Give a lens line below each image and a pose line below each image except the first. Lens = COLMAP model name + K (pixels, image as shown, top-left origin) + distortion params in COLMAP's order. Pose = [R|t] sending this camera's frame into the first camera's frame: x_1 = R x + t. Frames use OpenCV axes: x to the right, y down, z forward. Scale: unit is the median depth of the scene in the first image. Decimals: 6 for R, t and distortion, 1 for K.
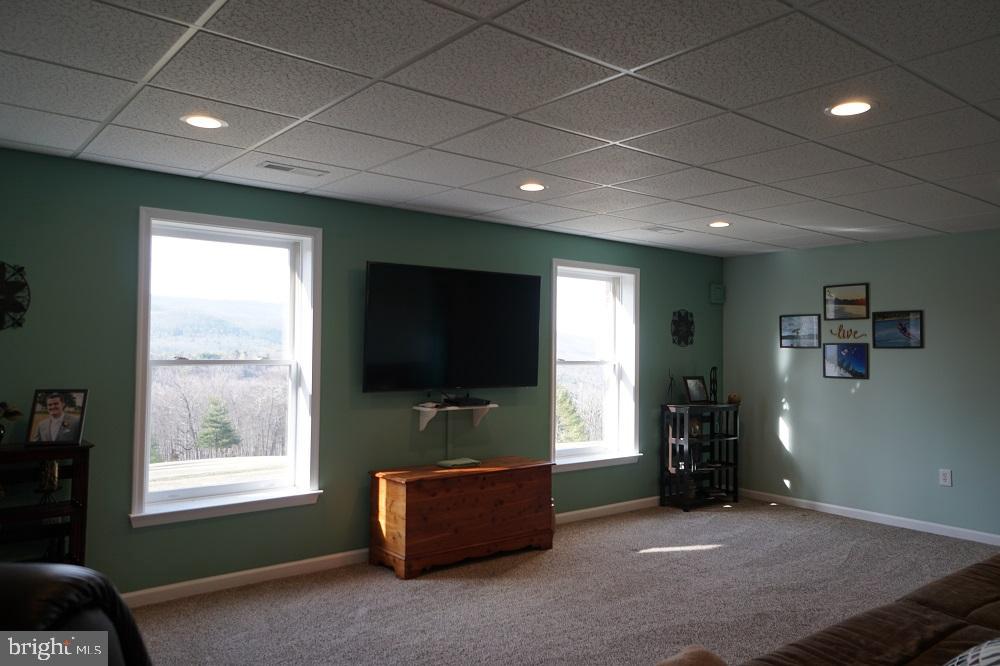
lens RADIAL K [[740.3, 0, 503.7], [0, 740.3, 333.7], [0, 0, 1]] dist [0.033256, 0.008838]
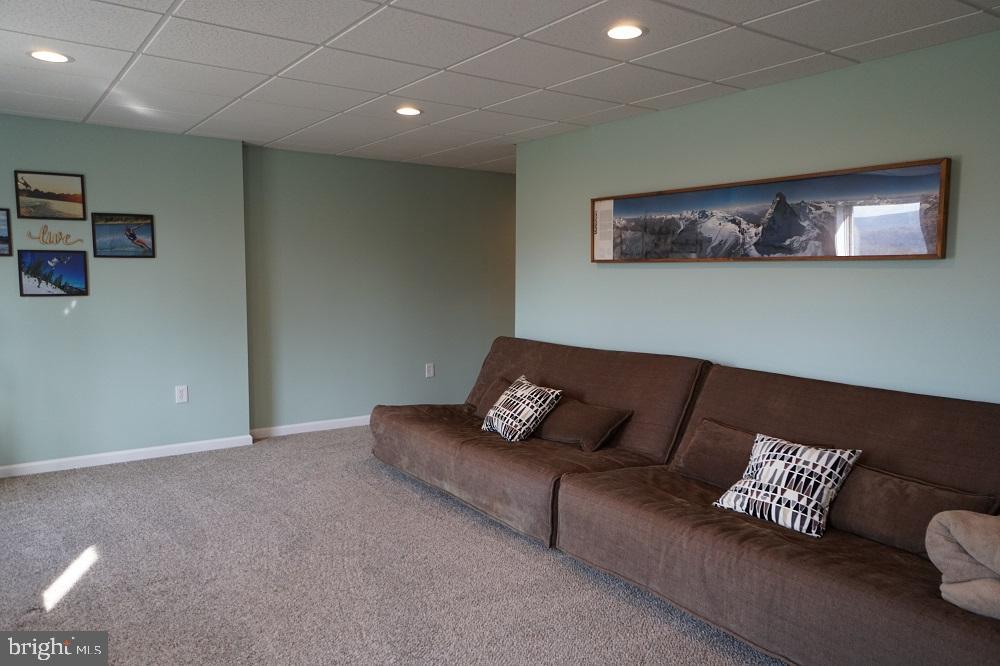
lens RADIAL K [[740.3, 0, 498.2], [0, 740.3, 331.3], [0, 0, 1]] dist [0.033256, 0.008838]
pose [[0.074993, -0.094273, 0.992718, -0.288350], [-0.023759, 0.995070, 0.096291, 0.010682], [-0.996901, -0.030807, 0.072384, 0.495058]]
